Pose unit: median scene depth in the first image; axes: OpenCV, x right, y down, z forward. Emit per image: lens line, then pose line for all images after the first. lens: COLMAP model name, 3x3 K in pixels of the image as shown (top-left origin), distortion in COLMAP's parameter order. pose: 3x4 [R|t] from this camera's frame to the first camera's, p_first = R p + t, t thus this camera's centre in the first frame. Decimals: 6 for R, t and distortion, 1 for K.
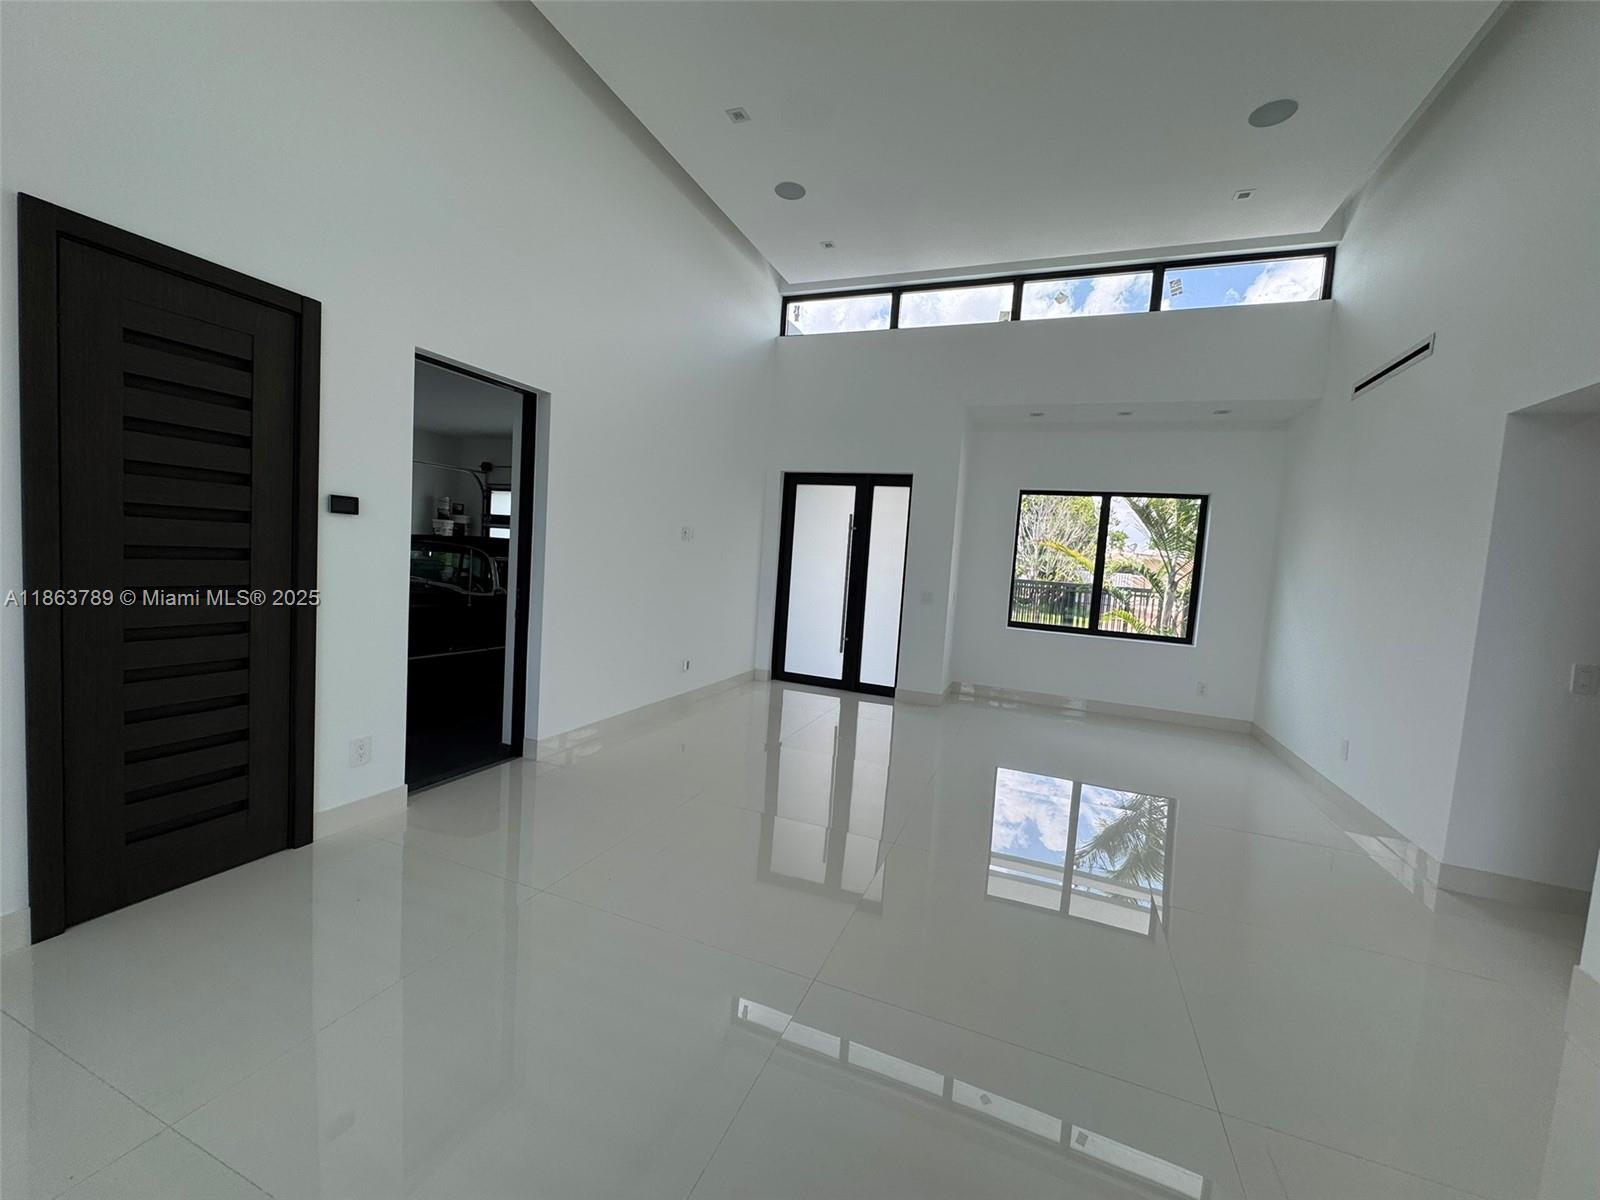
lens RADIAL K [[638.5, 0, 801.2], [0, 638.5, 597.0], [0, 0, 1]] dist [-0.001601, 0.000243]
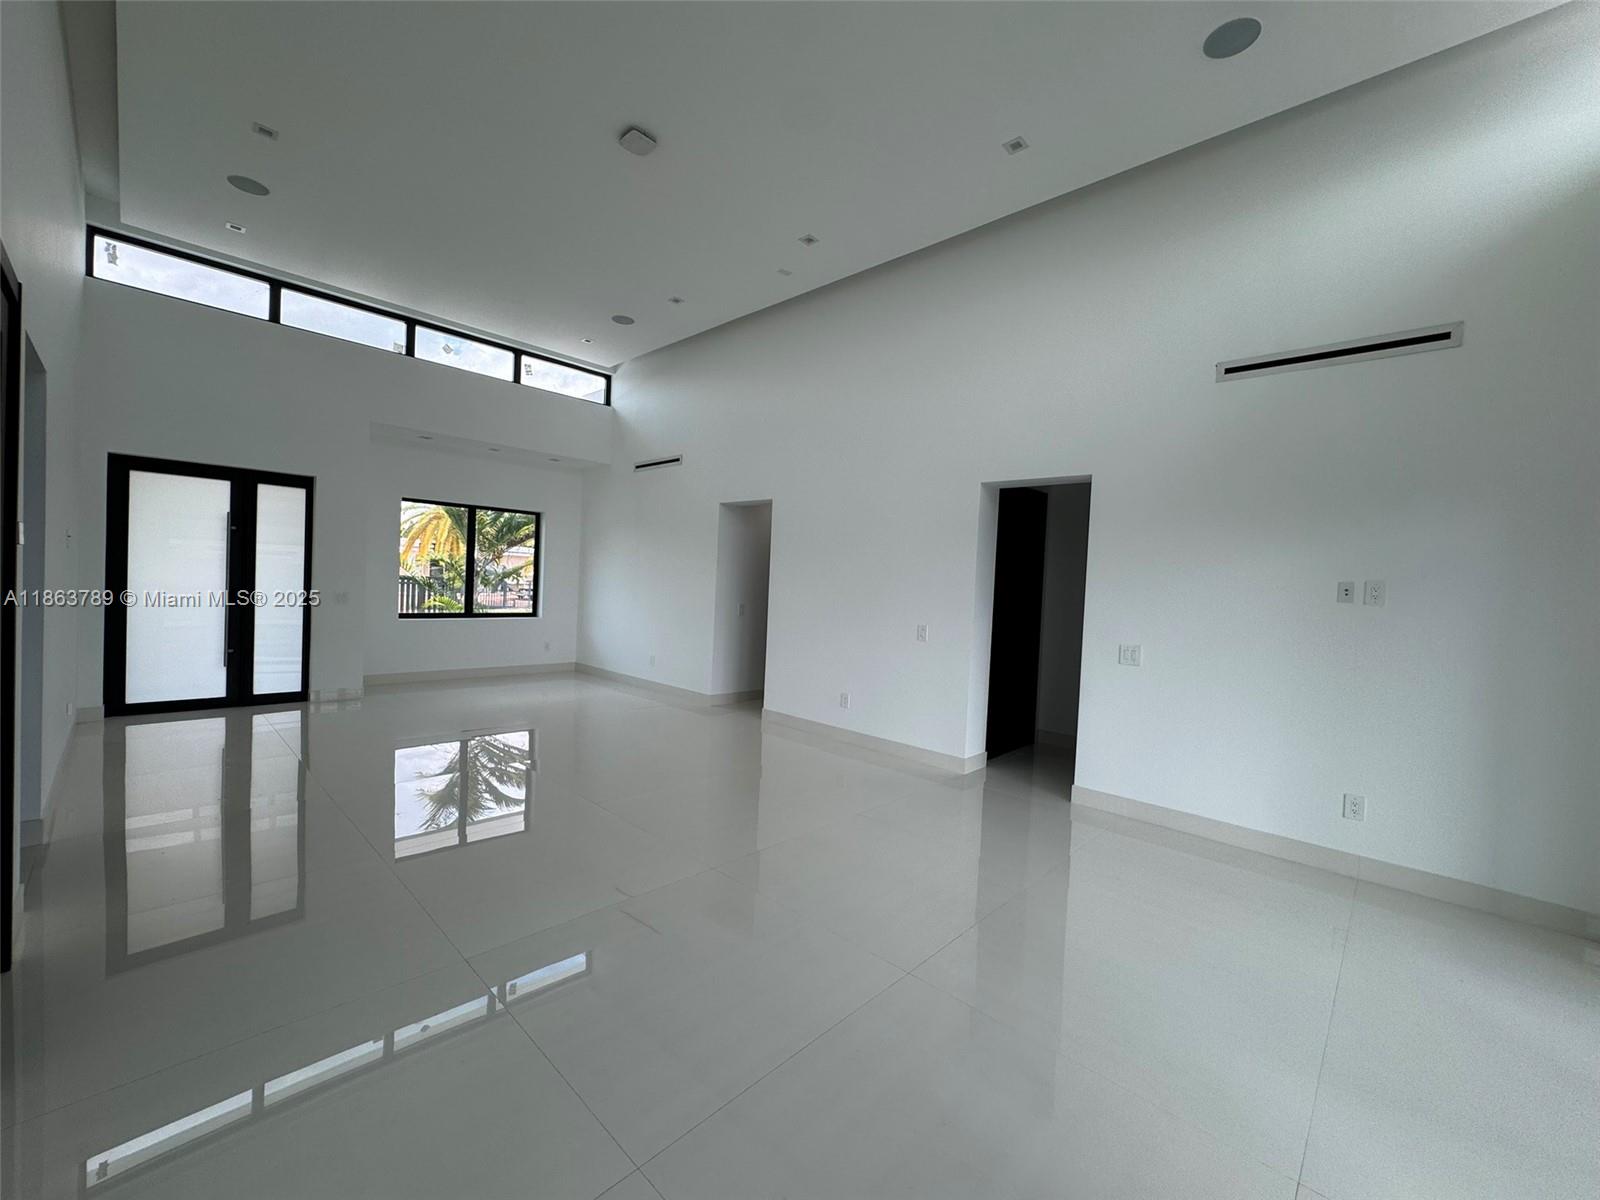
lens RADIAL K [[638.5, 0, 799.2], [0, 638.5, 597.3], [0, 0, 1]] dist [-0.001601, 0.000243]
pose [[0.384739, -0.073156, 0.920122, -0.451840], [0.044687, 0.997162, 0.060596, -0.028609], [-0.921943, 0.017803, 0.386916, -0.091084]]
